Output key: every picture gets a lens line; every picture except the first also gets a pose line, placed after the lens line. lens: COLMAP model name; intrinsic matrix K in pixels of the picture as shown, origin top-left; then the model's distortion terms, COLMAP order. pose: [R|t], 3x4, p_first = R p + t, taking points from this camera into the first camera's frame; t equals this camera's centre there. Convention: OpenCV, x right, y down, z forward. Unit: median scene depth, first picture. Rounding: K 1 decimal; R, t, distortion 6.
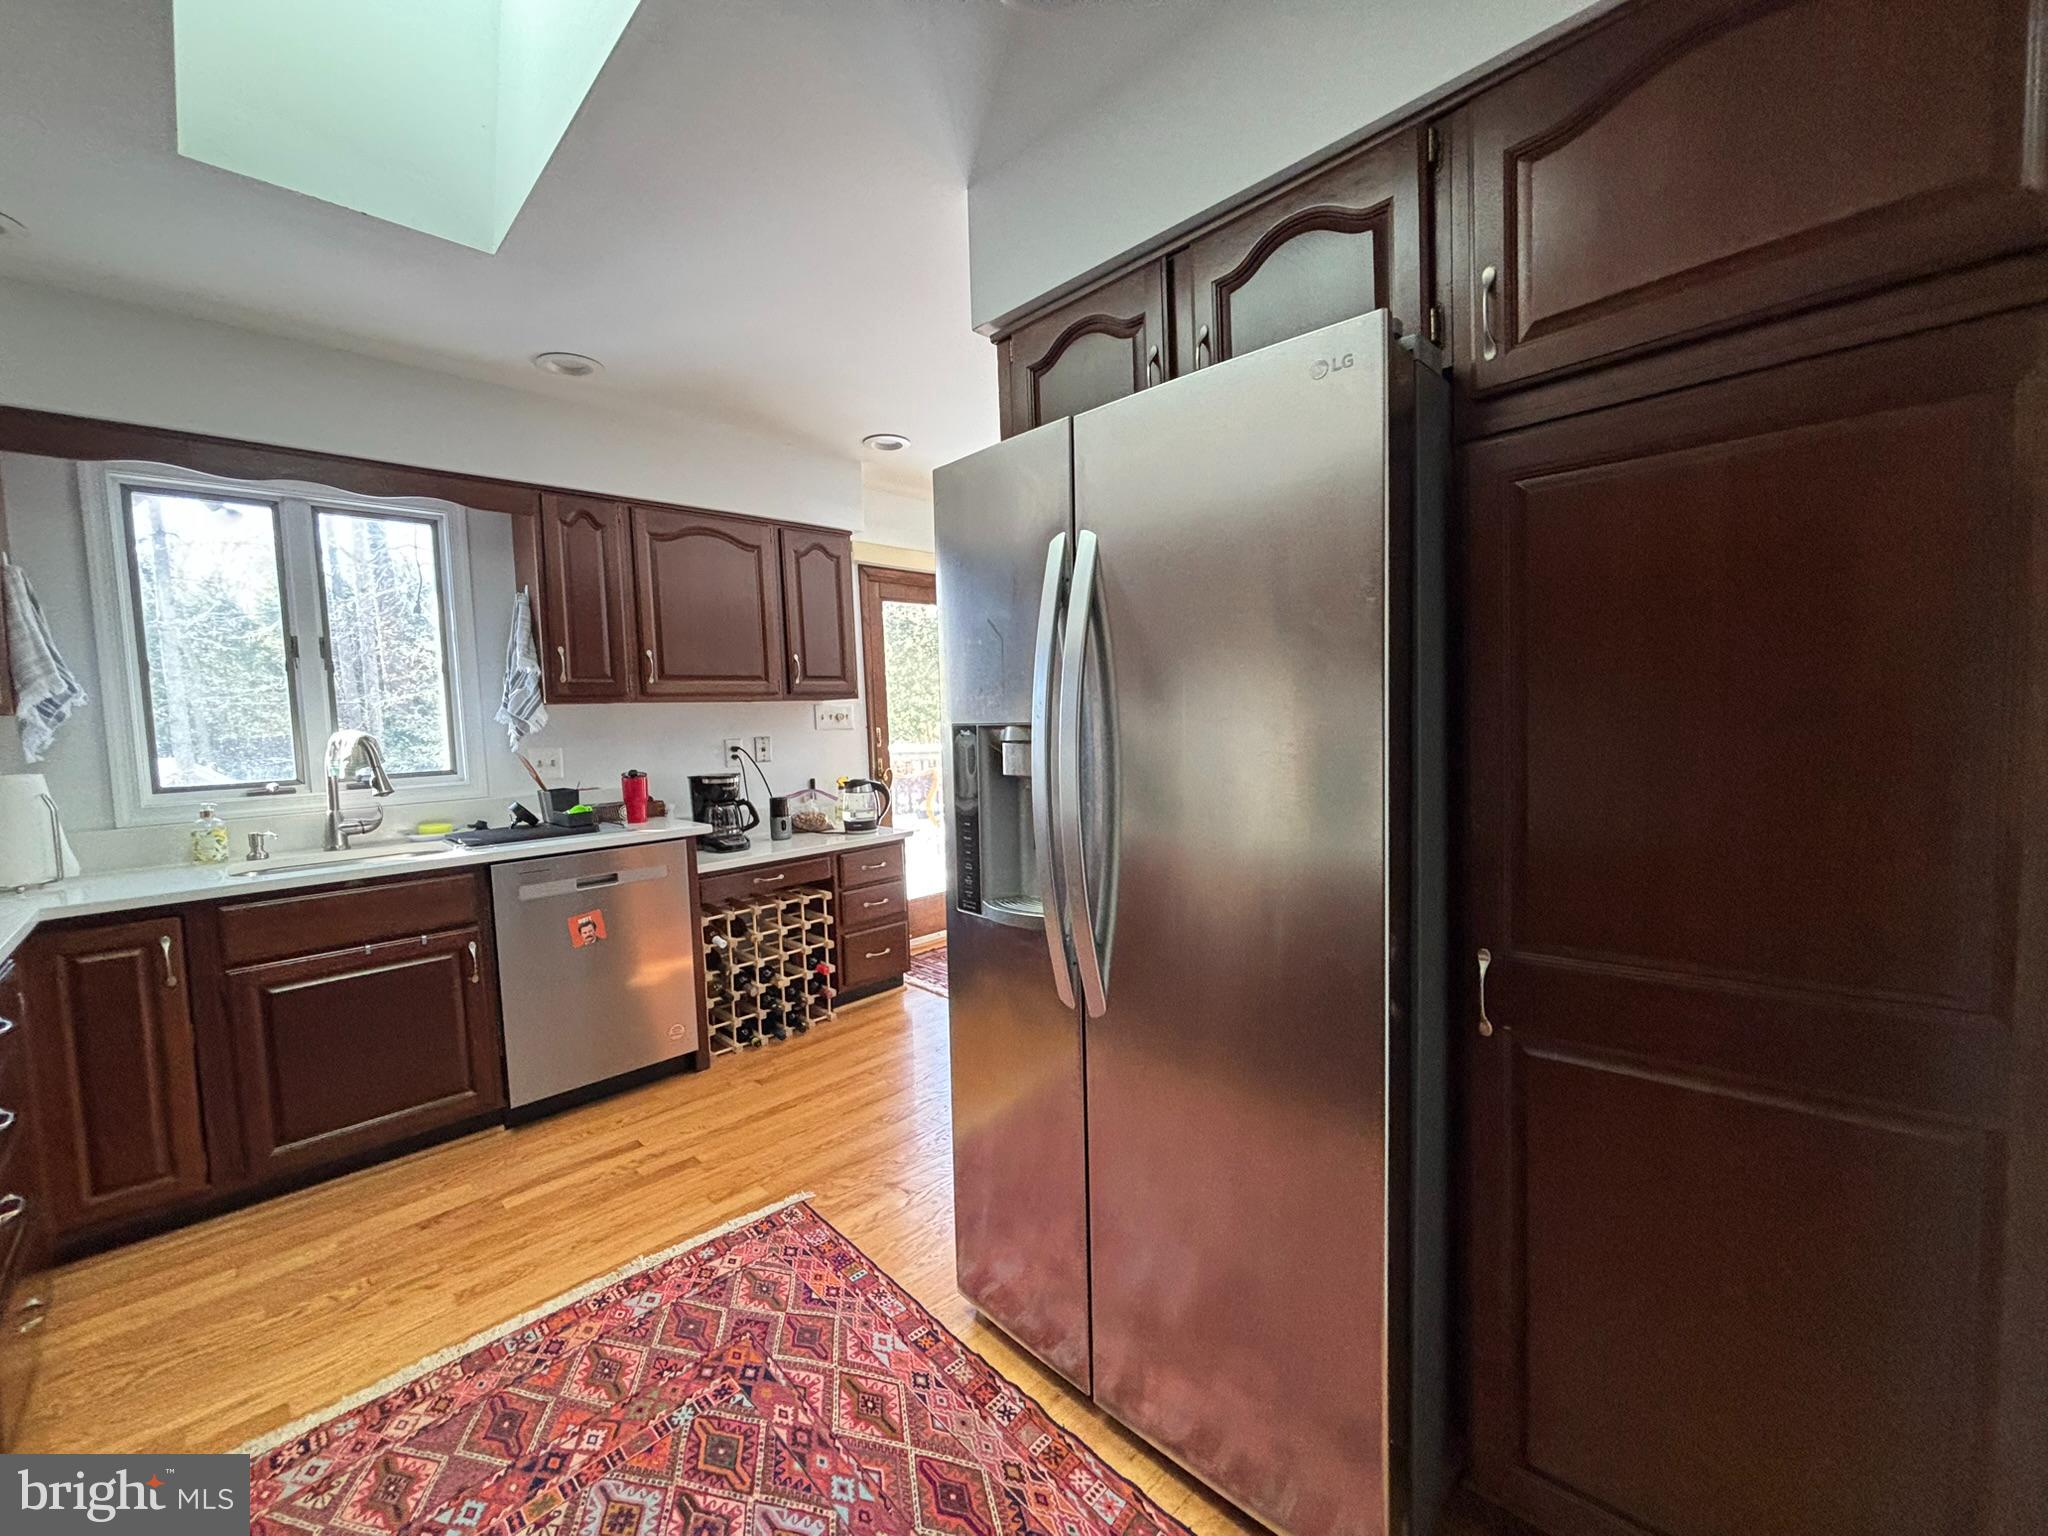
lens RADIAL K [[821.5, 0, 1026.3], [0, 821.5, 766.4], [0, 0, 1]] dist [0.019765, -0.009779]
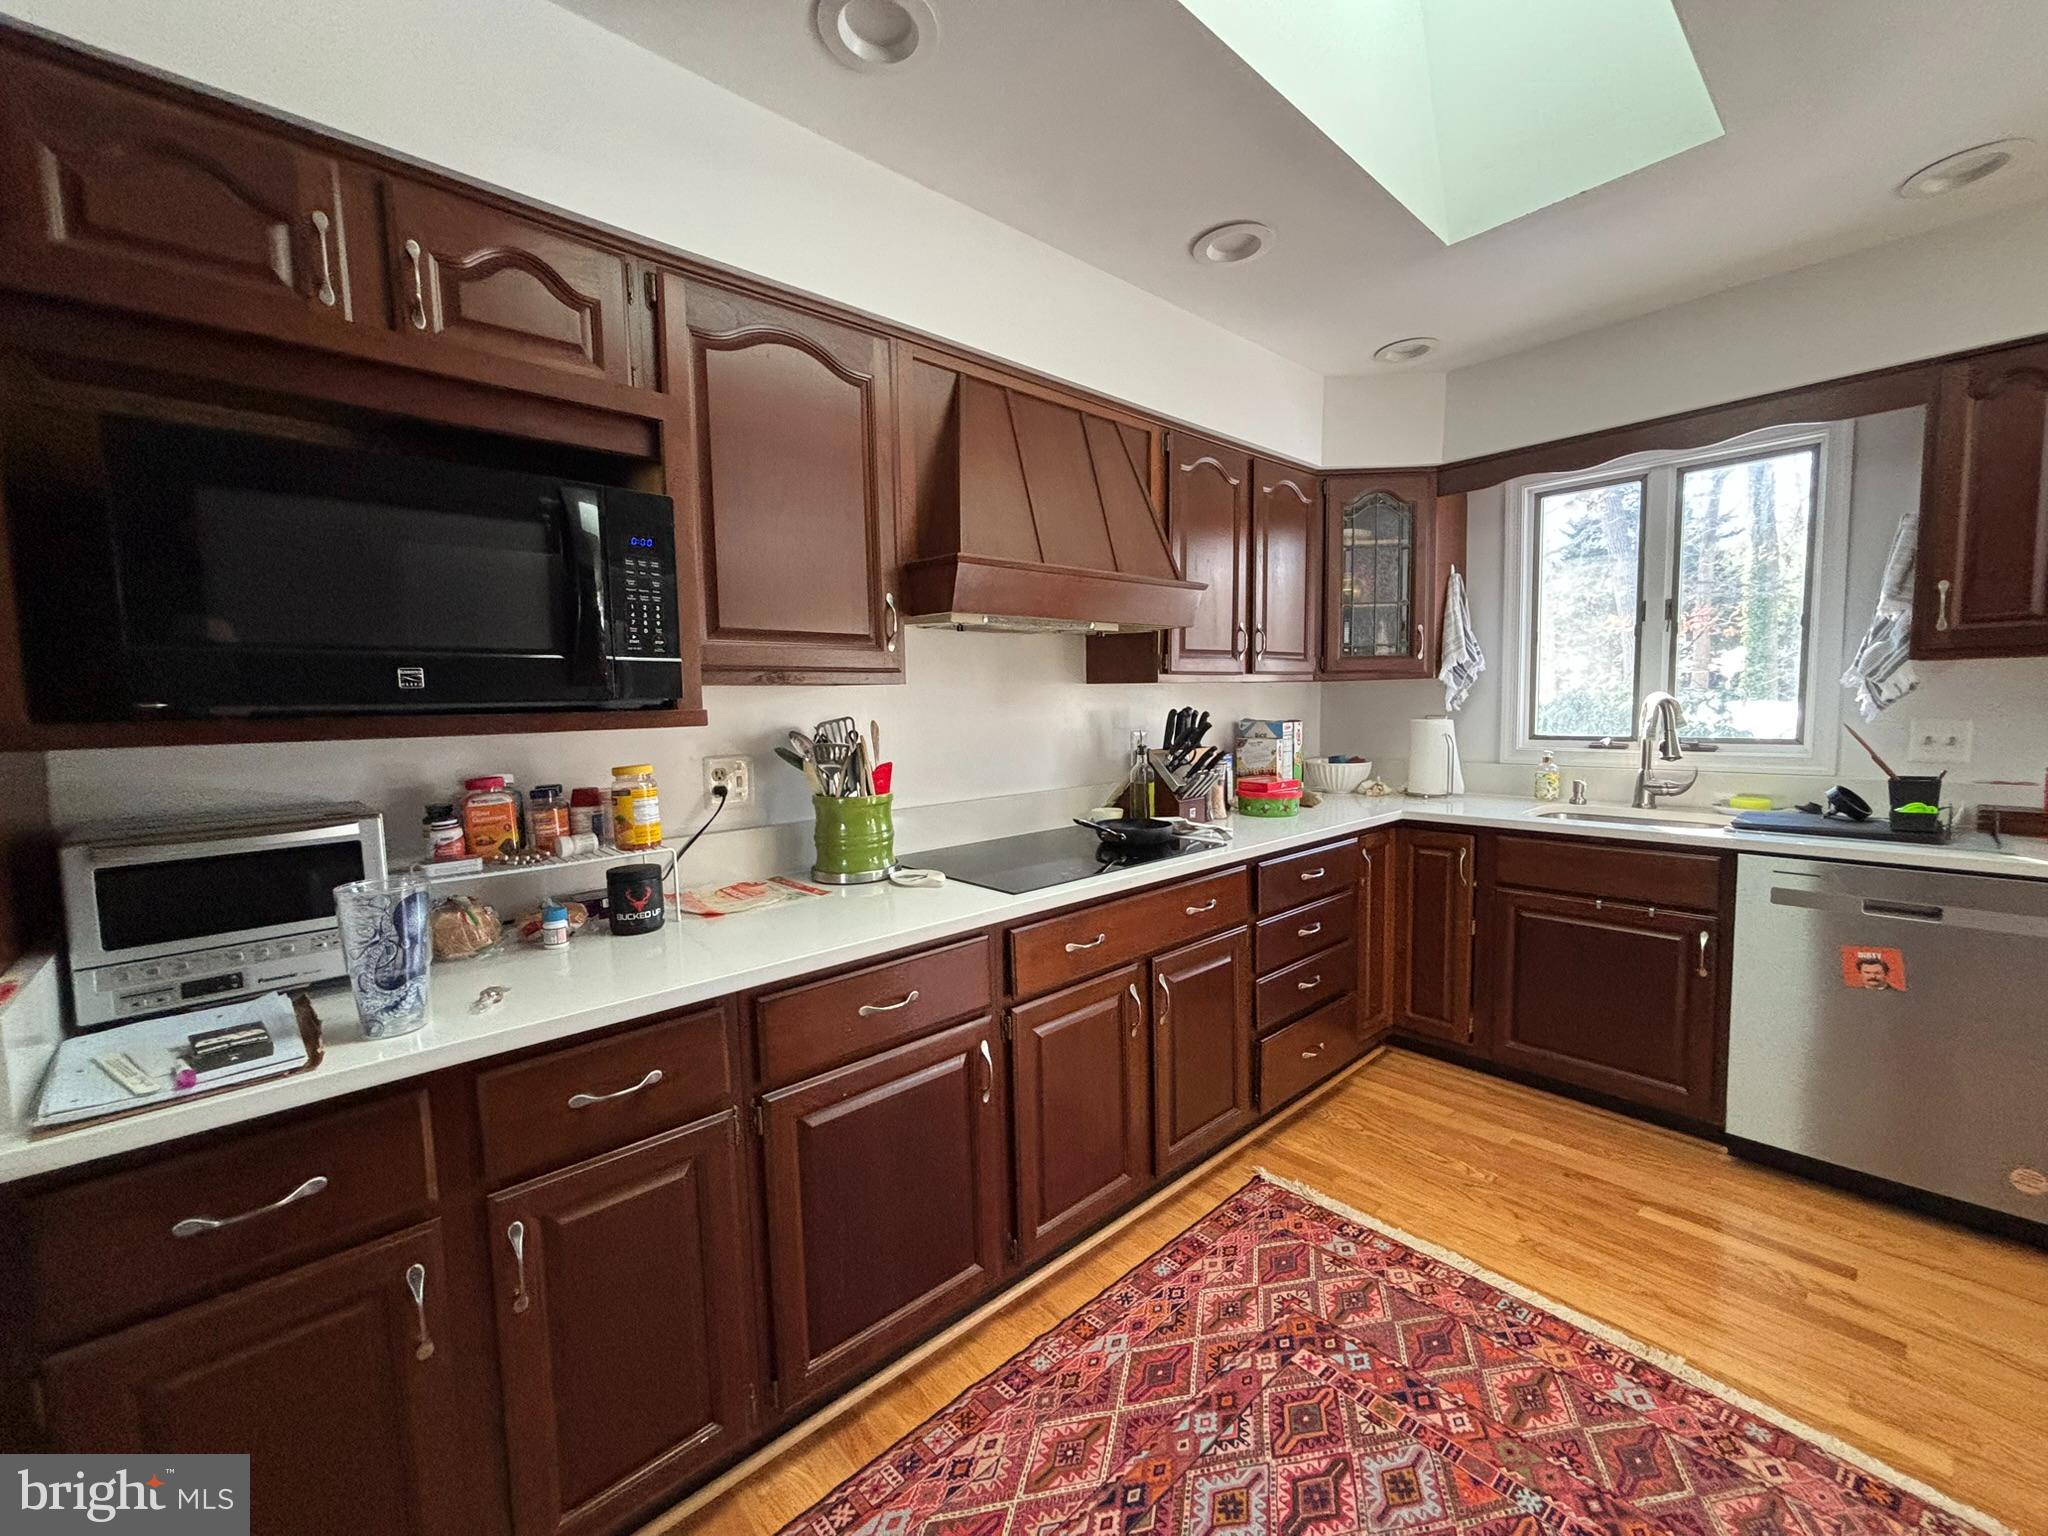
lens RADIAL K [[821.5, 0, 1026.3], [0, 821.5, 766.4], [0, 0, 1]] dist [0.019765, -0.009779]
pose [[-0.059345, 0.115110, -0.991578, 0.346967], [-0.042045, 0.992159, 0.117694, -0.058674], [0.997352, 0.048675, -0.054040, 0.418965]]
